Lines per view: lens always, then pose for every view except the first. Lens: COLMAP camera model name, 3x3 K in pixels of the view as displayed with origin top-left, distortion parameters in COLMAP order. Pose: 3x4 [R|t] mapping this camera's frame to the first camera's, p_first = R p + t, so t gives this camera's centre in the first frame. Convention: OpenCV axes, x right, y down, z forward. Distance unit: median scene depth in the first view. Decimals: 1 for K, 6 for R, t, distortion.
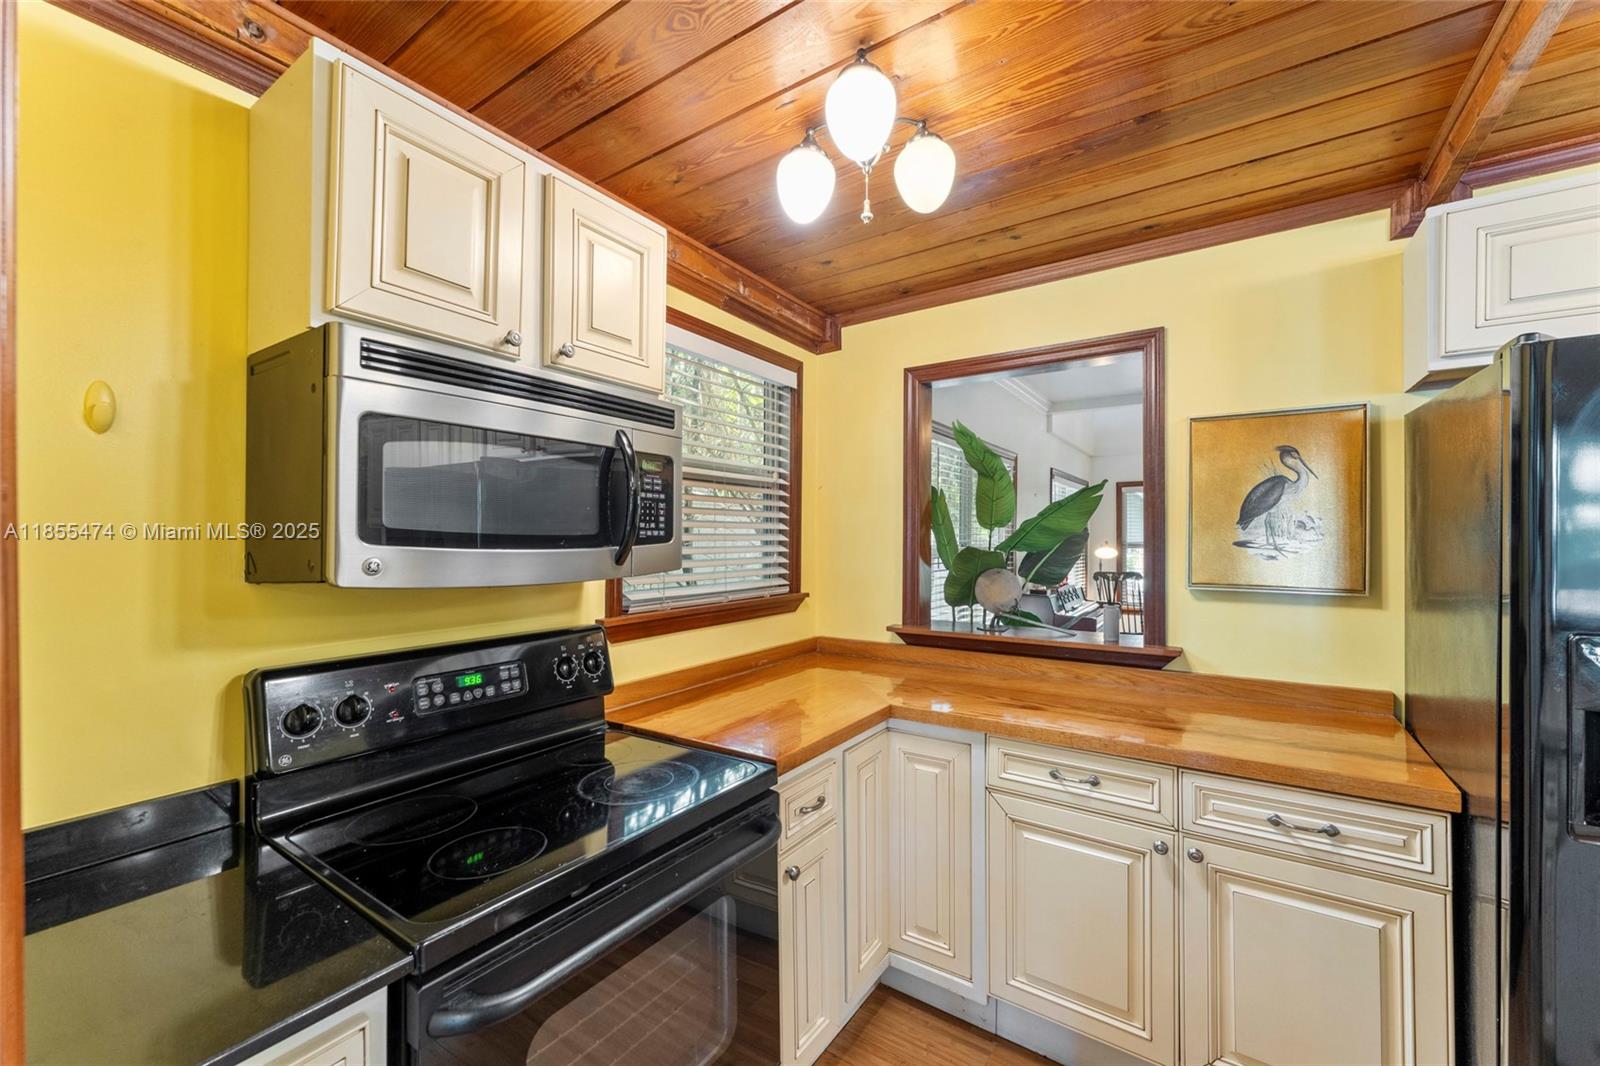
lens RADIAL K [[640.4, 0, 794.7], [0, 640.4, 534.2], [0, 0, 1]] dist [-0.002757, -0.000353]
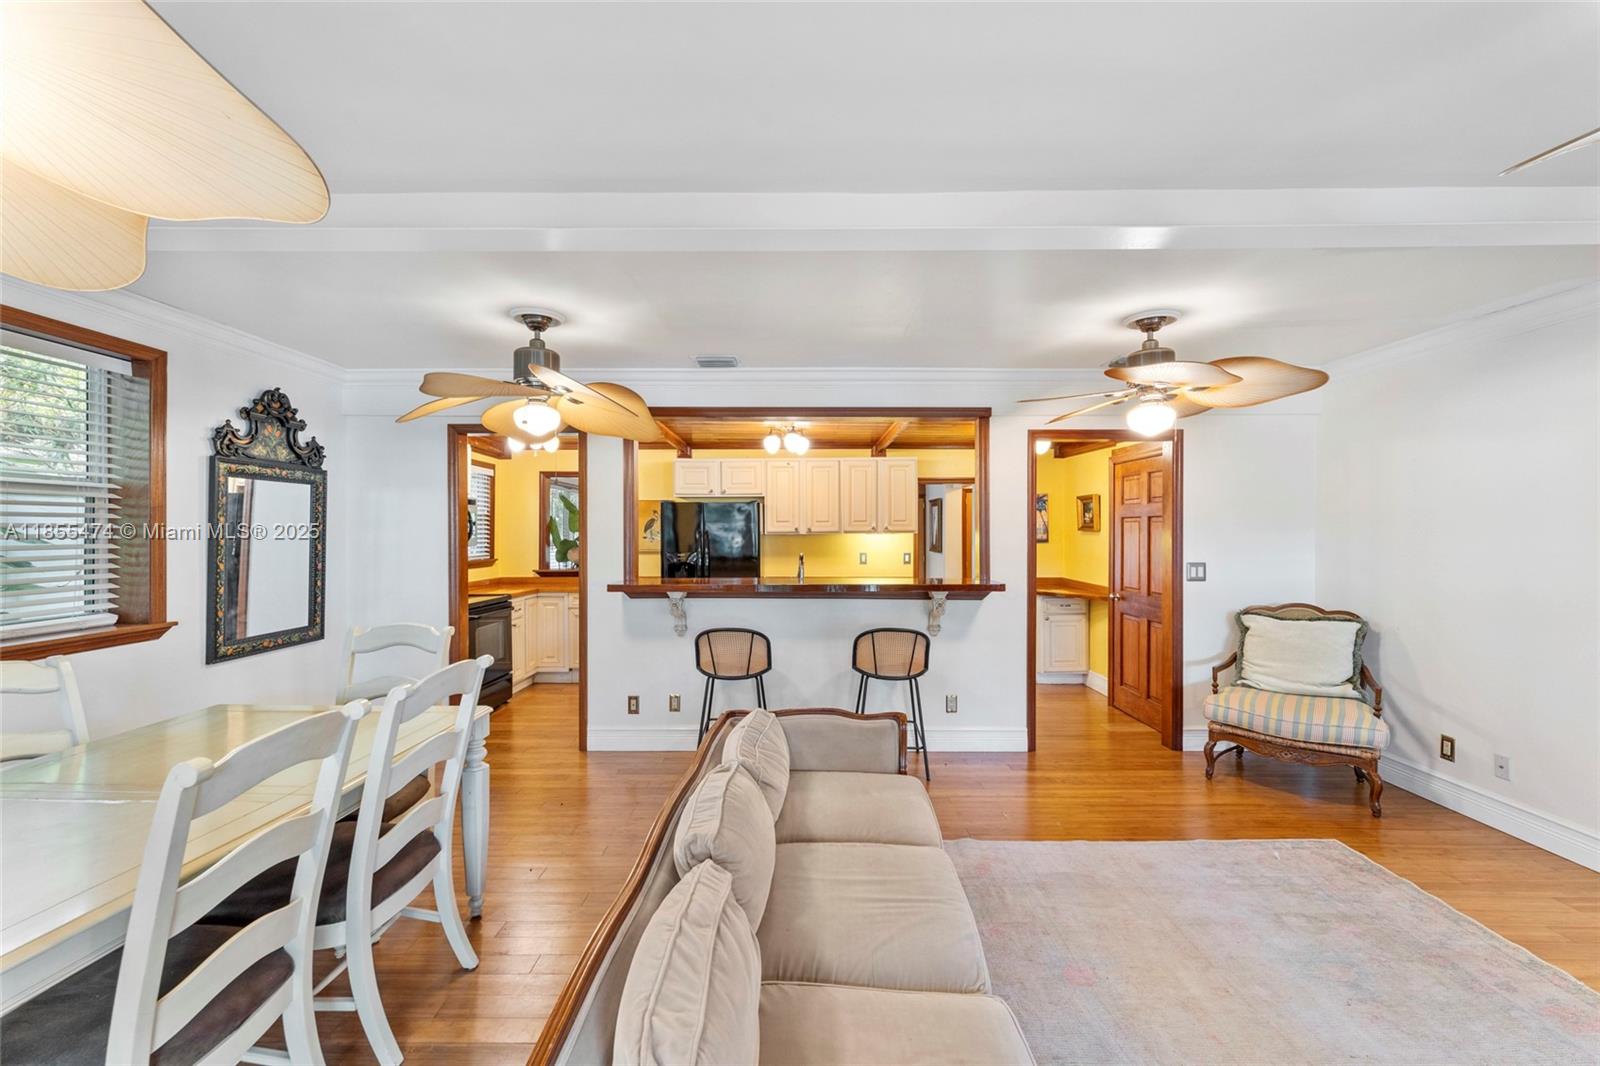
lens RADIAL K [[640.4, 0, 791.7], [0, 640.4, 533.8], [0, 0, 1]] dist [-0.002757, -0.000353]
pose [[0.831977, 0.000567, 0.554810, -0.431944], [-0.002808, 0.999991, 0.003189, -0.017674], [-0.554804, -0.004211, 0.831971, -1.784286]]
